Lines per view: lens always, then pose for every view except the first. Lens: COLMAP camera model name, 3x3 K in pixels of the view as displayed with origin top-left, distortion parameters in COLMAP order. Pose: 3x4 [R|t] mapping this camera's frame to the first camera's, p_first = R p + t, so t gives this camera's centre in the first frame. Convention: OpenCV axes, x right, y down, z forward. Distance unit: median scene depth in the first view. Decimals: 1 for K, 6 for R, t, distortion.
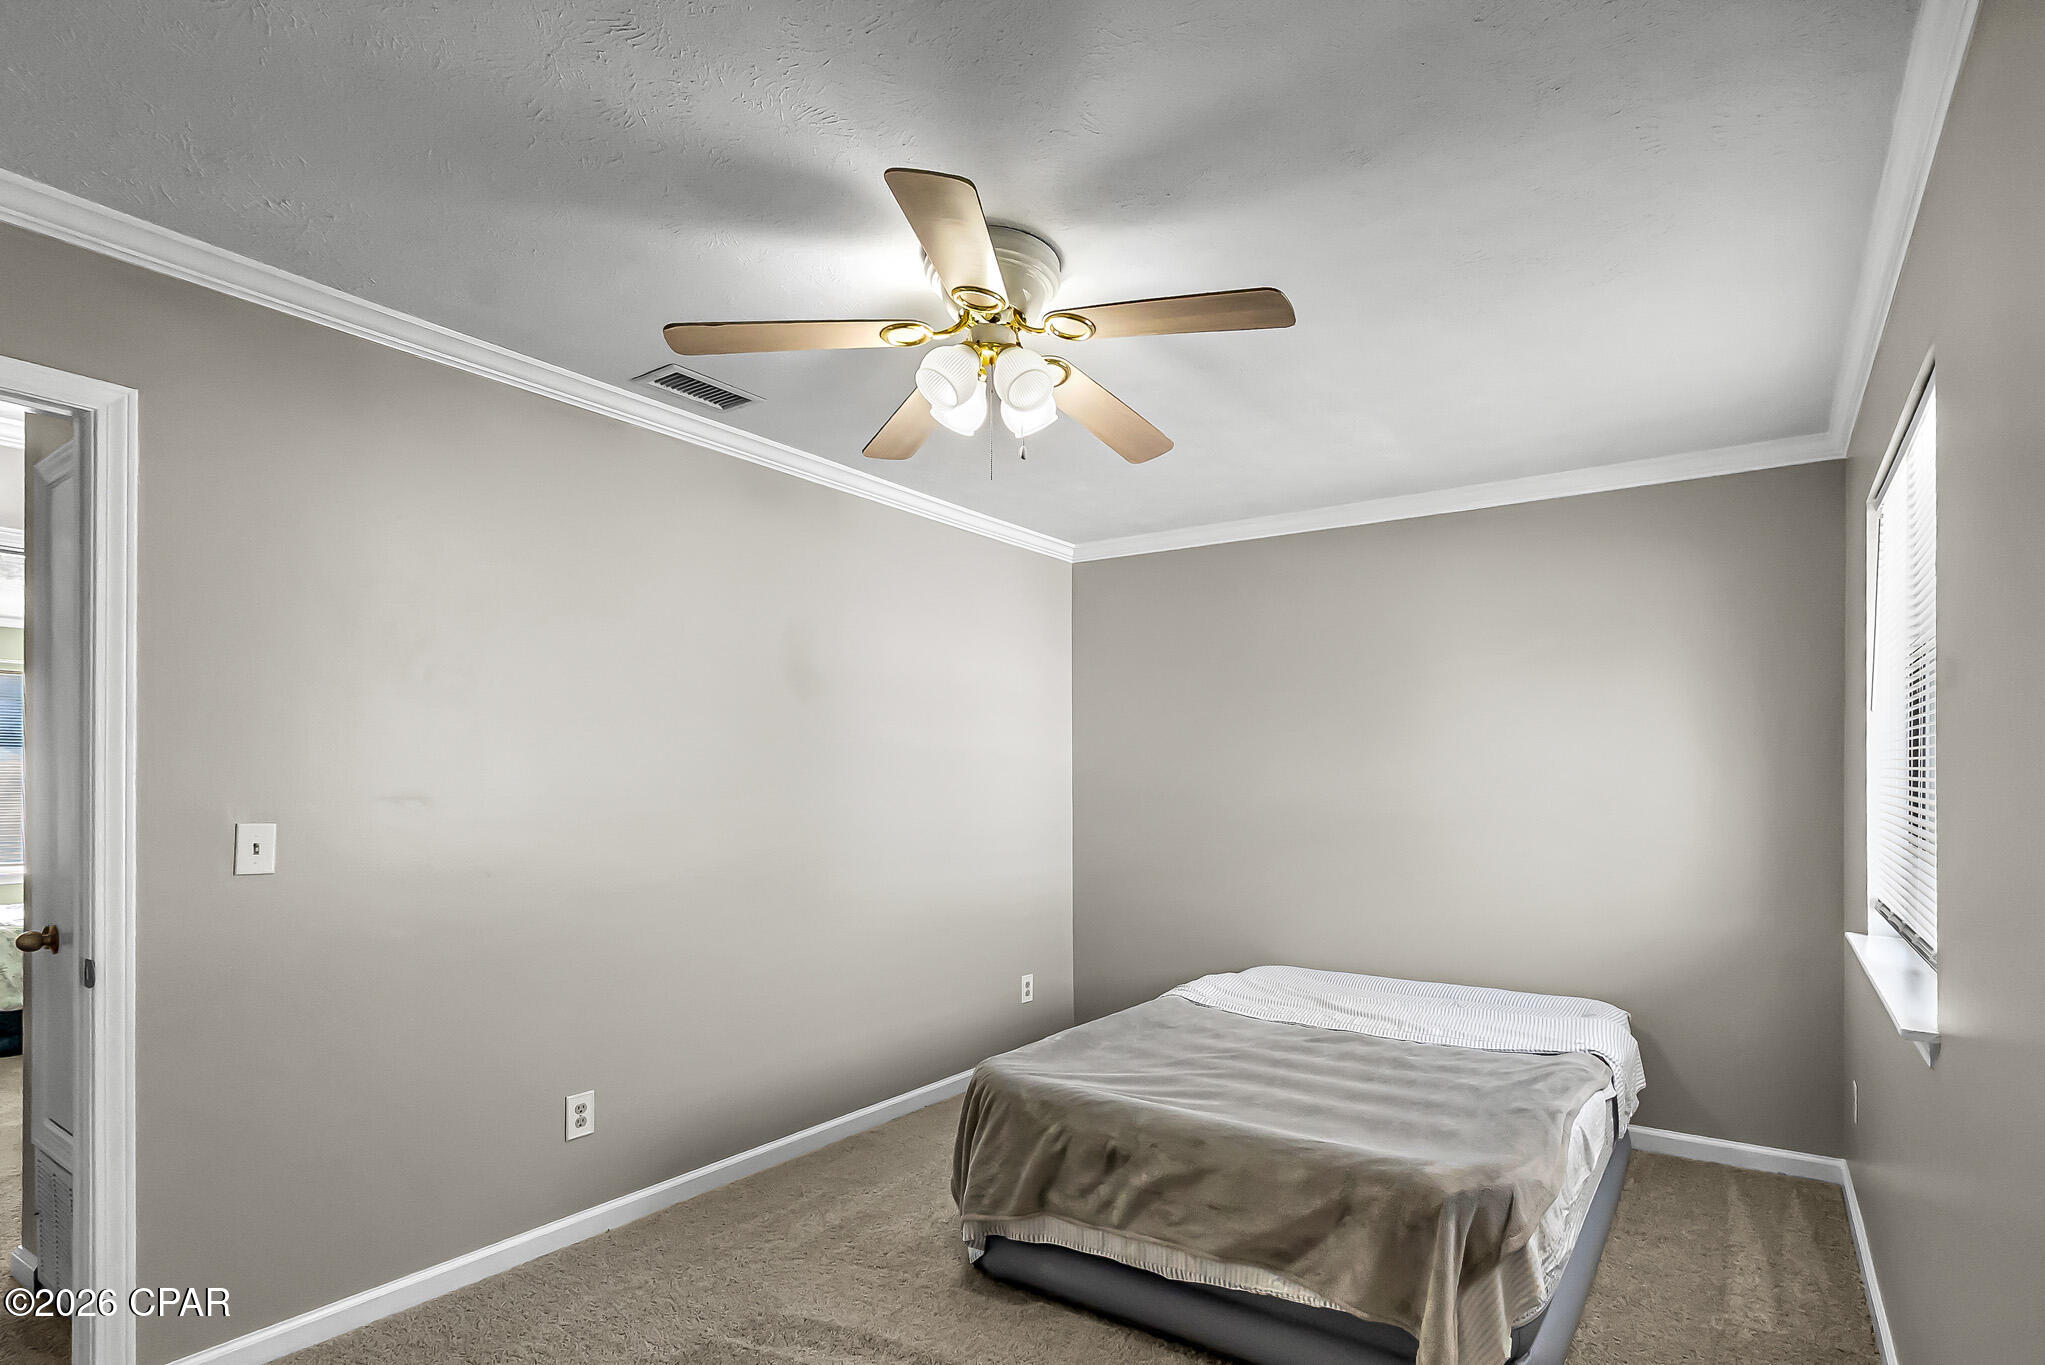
lens RADIAL K [[1036.2, 0, 1186.5], [0, 1036.2, 759.7], [0, 0, 1]] dist [0.002024, 0.000138]
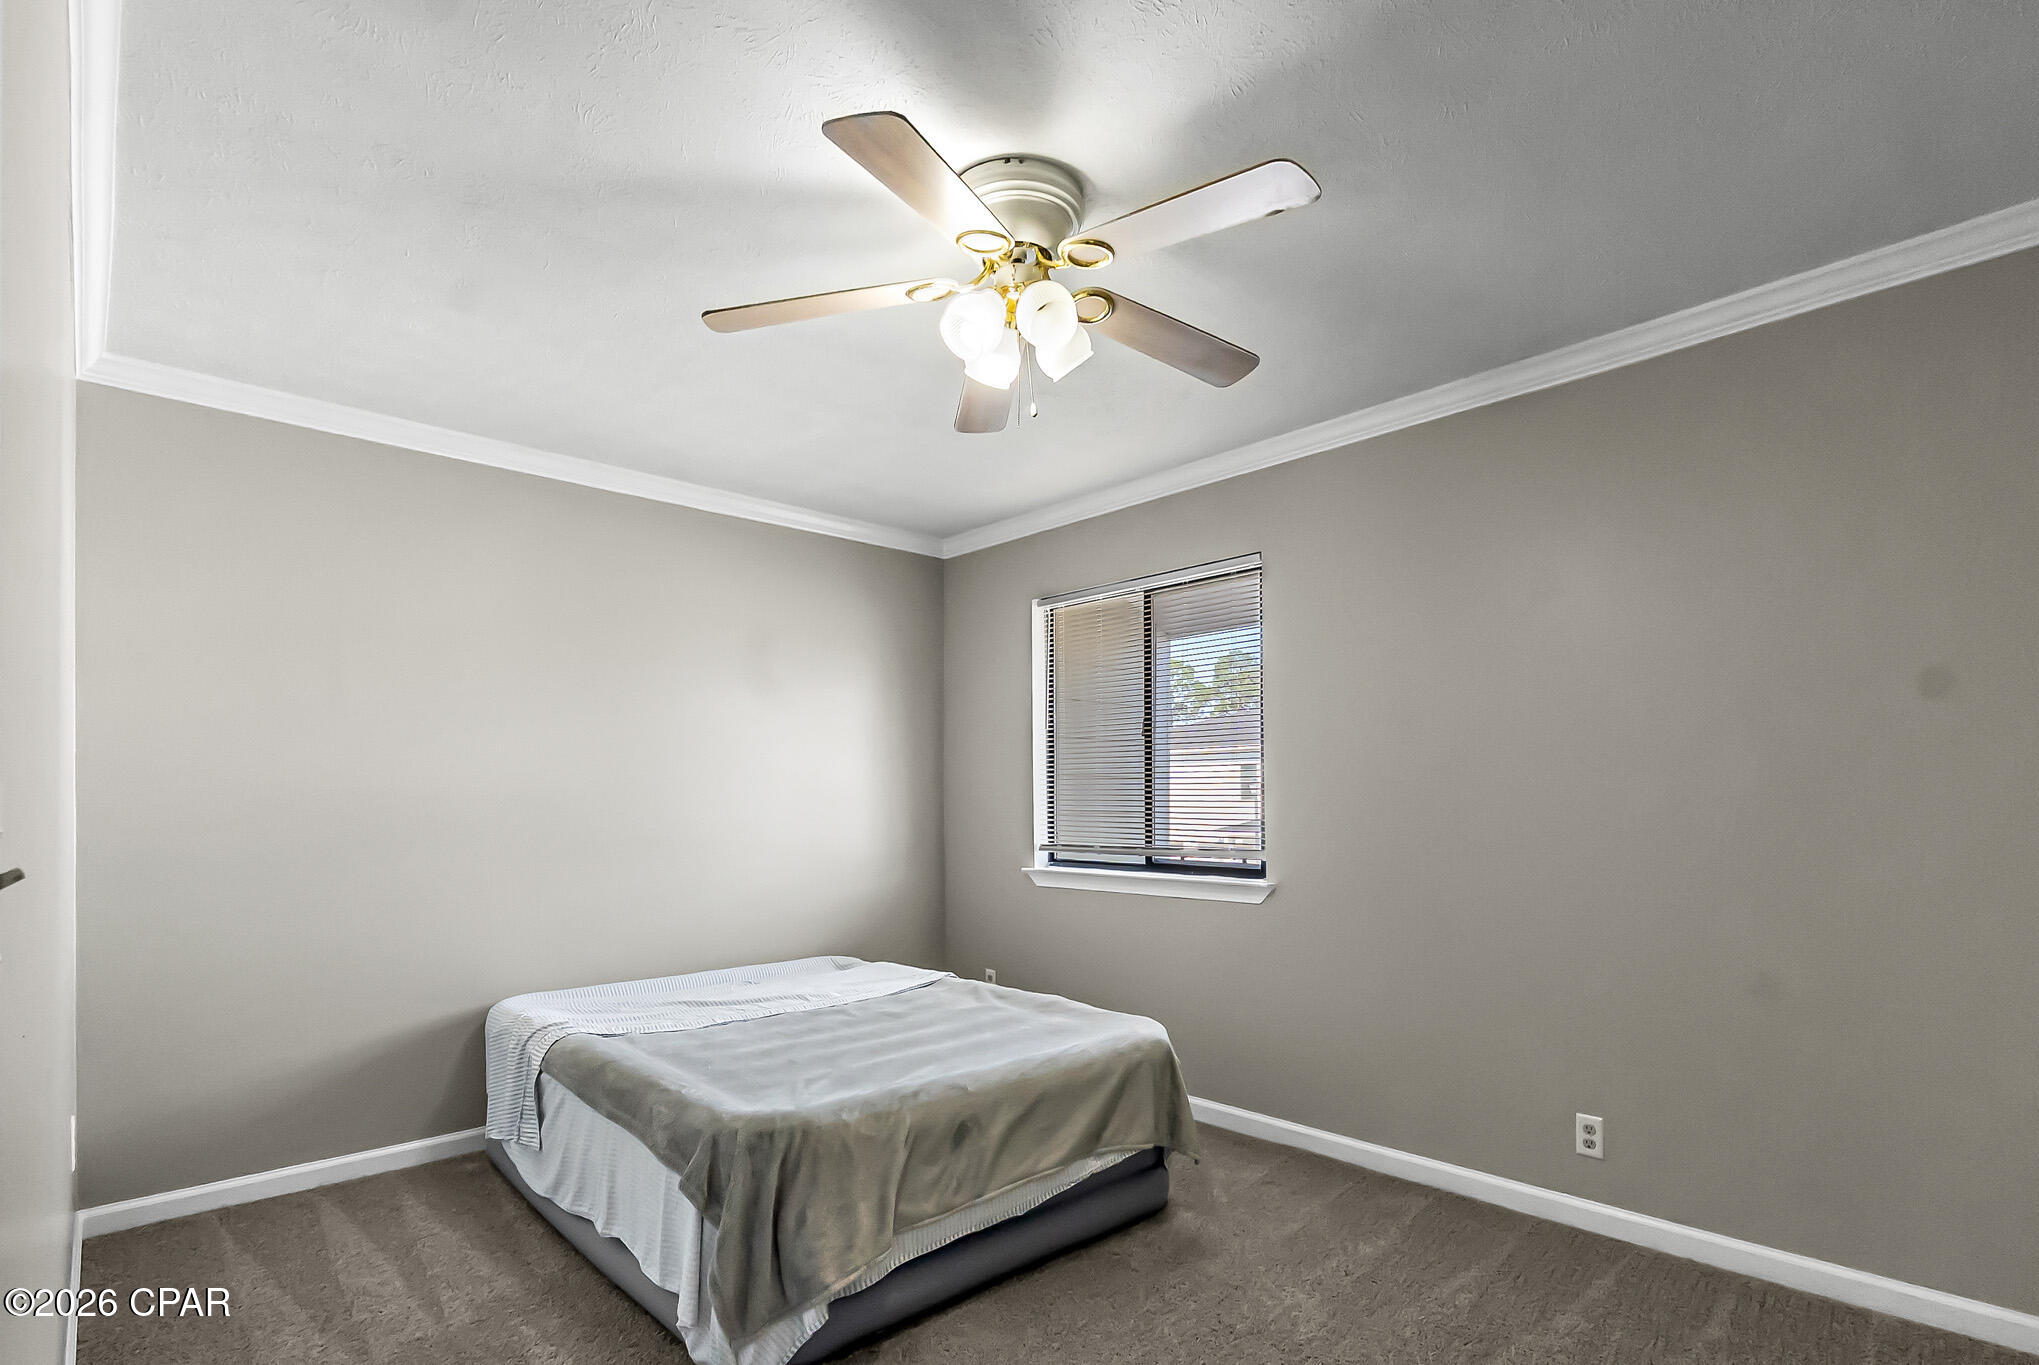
lens RADIAL K [[994.5, 0, 1038.0], [0, 994.5, 779.9], [0, 0, 1]] dist [-0.003686, 0.000033]
pose [[0.255069, 0.015089, 0.966805, -0.914176], [-0.006455, 0.999883, -0.013902, 0.058938], [-0.966901, -0.002695, 0.255136, 0.652006]]
